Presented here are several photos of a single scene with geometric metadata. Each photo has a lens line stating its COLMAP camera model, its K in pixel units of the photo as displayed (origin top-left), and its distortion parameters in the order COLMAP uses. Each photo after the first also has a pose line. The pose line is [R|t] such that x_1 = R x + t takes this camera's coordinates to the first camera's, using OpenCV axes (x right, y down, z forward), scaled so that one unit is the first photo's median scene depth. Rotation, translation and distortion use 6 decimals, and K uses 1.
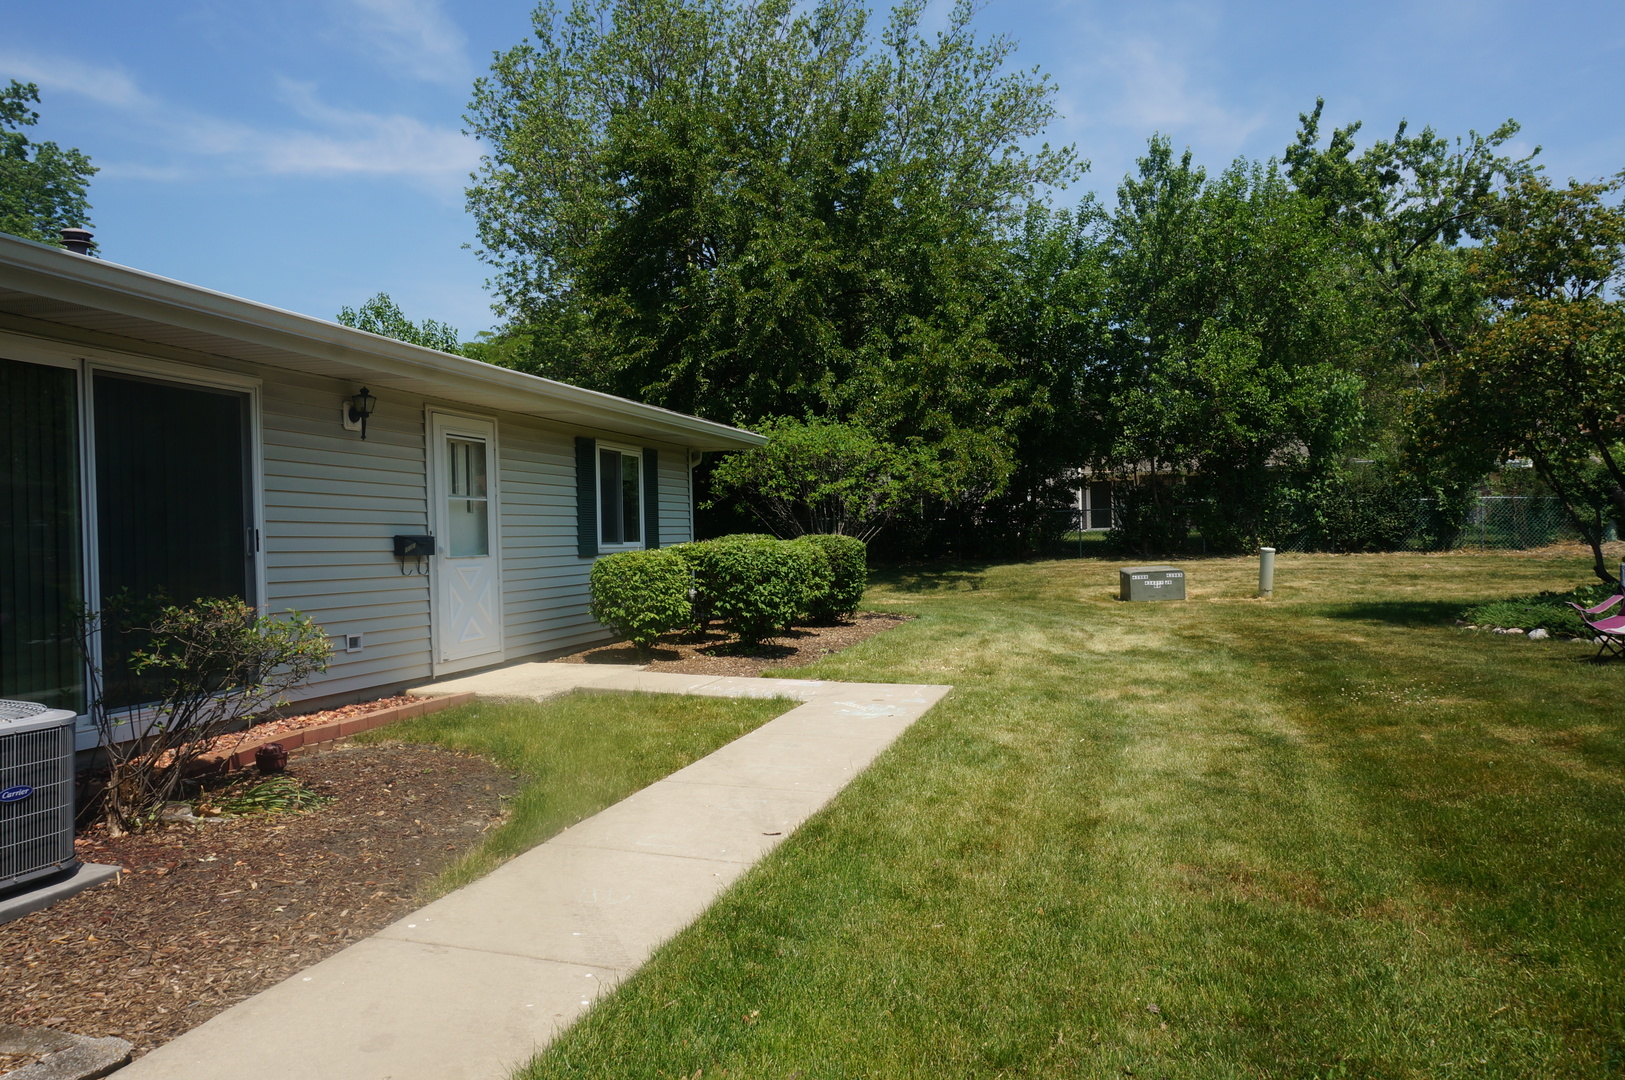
lens RADIAL K [[1060.2, 0, 809.6], [0, 1060.2, 534.6], [0, 0, 1]] dist [-0.054240, 0.025875]
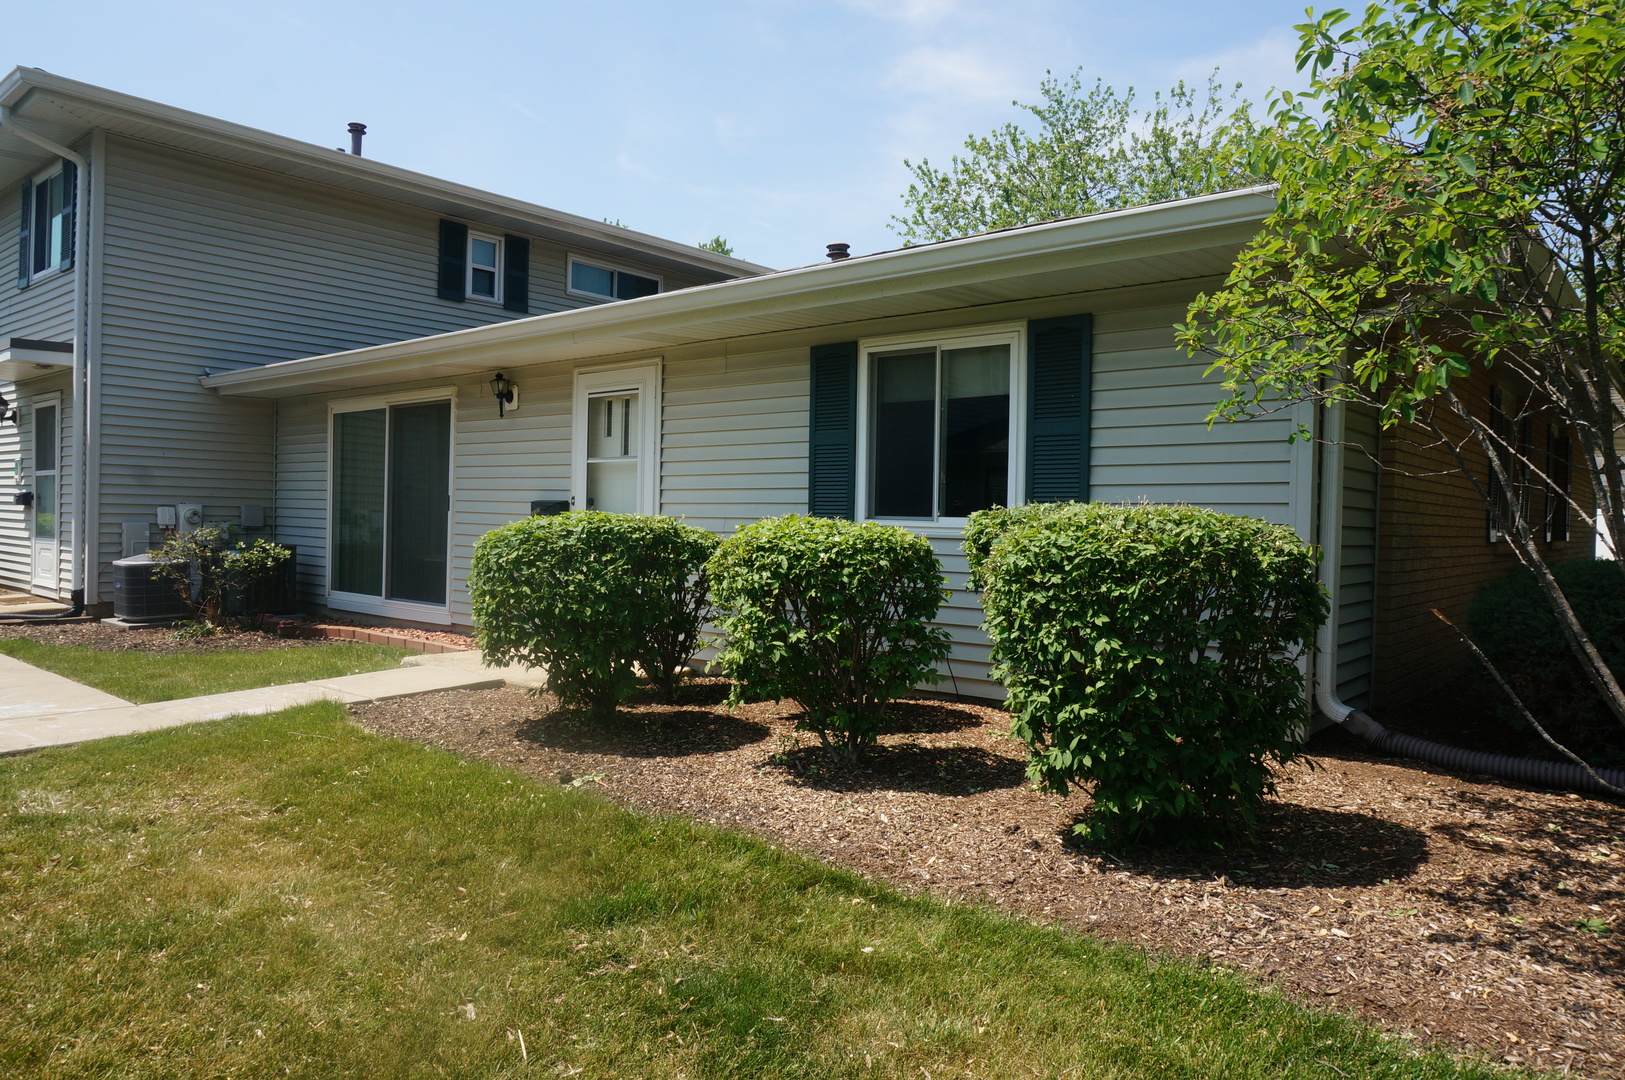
lens RADIAL K [[1060.2, 0, 803.9], [0, 1060.2, 536.5], [0, 0, 1]] dist [-0.054240, 0.025875]
pose [[-0.384717, 0.022765, -0.922754, 0.305914], [-0.009092, 0.999554, 0.028450, 0.002547], [0.922990, 0.019335, -0.384339, 1.030225]]
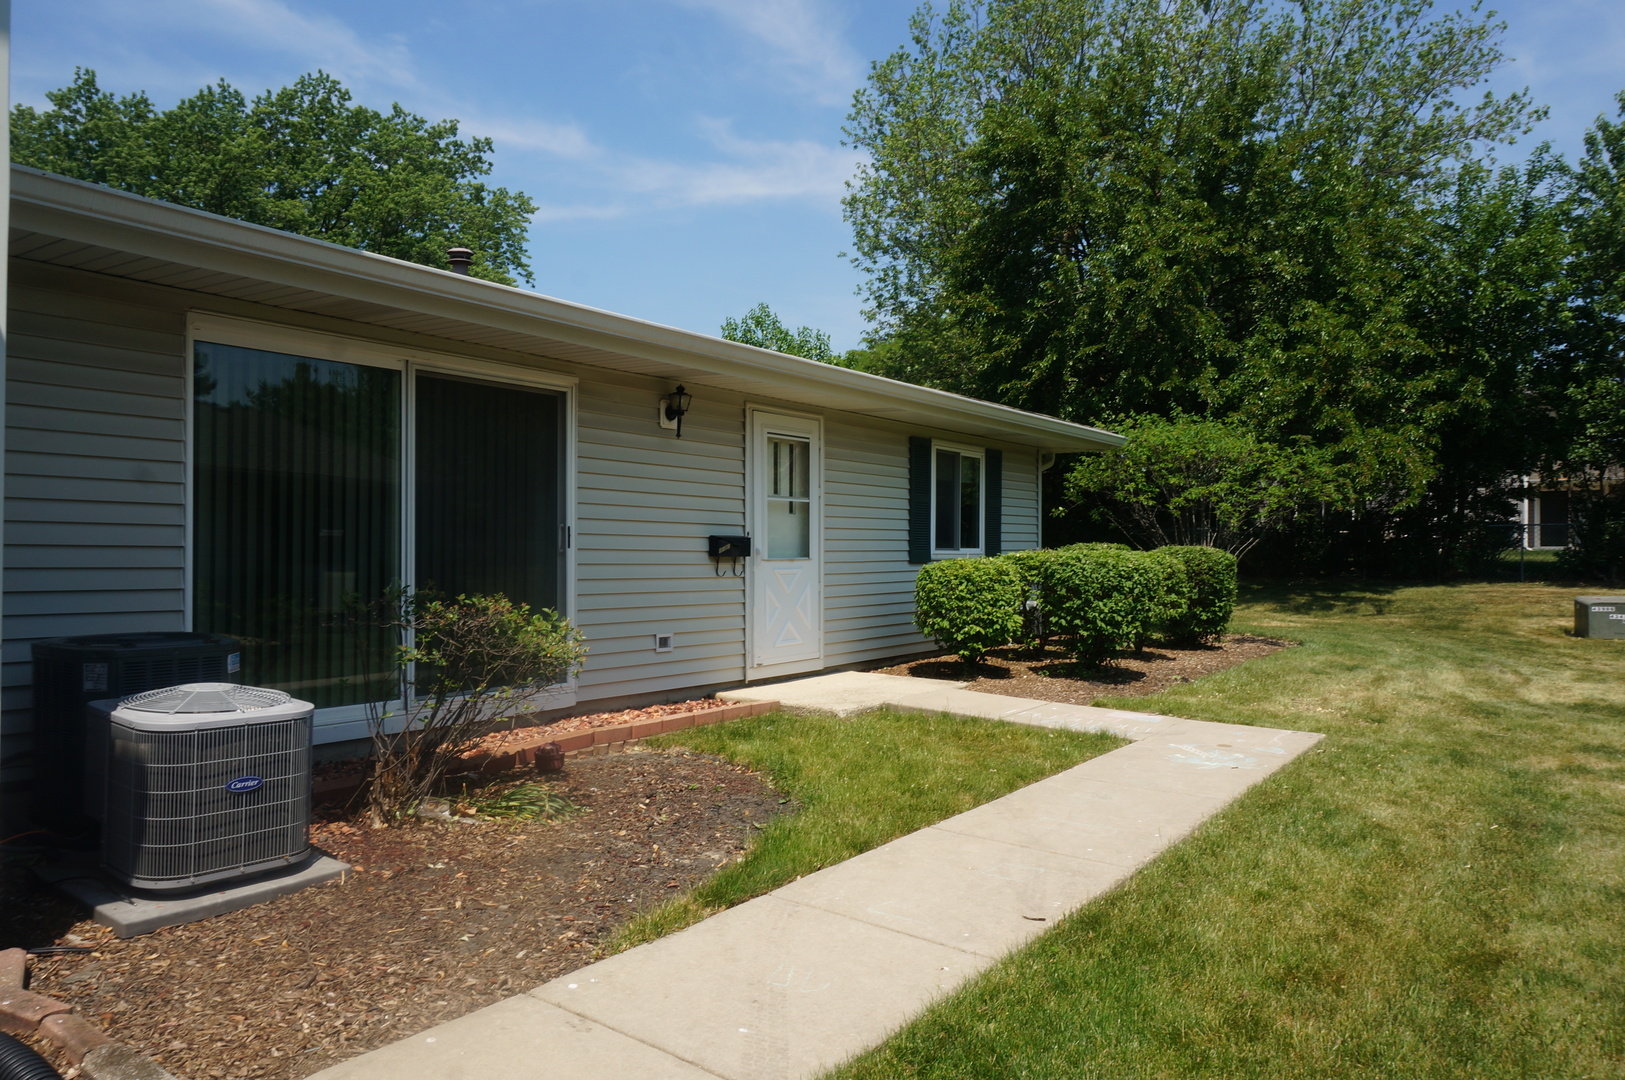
lens RADIAL K [[1060.2, 0, 819.7], [0, 1060.2, 541.2], [0, 0, 1]] dist [-0.054240, 0.025875]
pose [[0.939676, 0.025491, -0.341115, 0.025239], [-0.025116, 0.999669, 0.005517, -0.001220], [0.341142, 0.003383, 0.940006, 0.063647]]
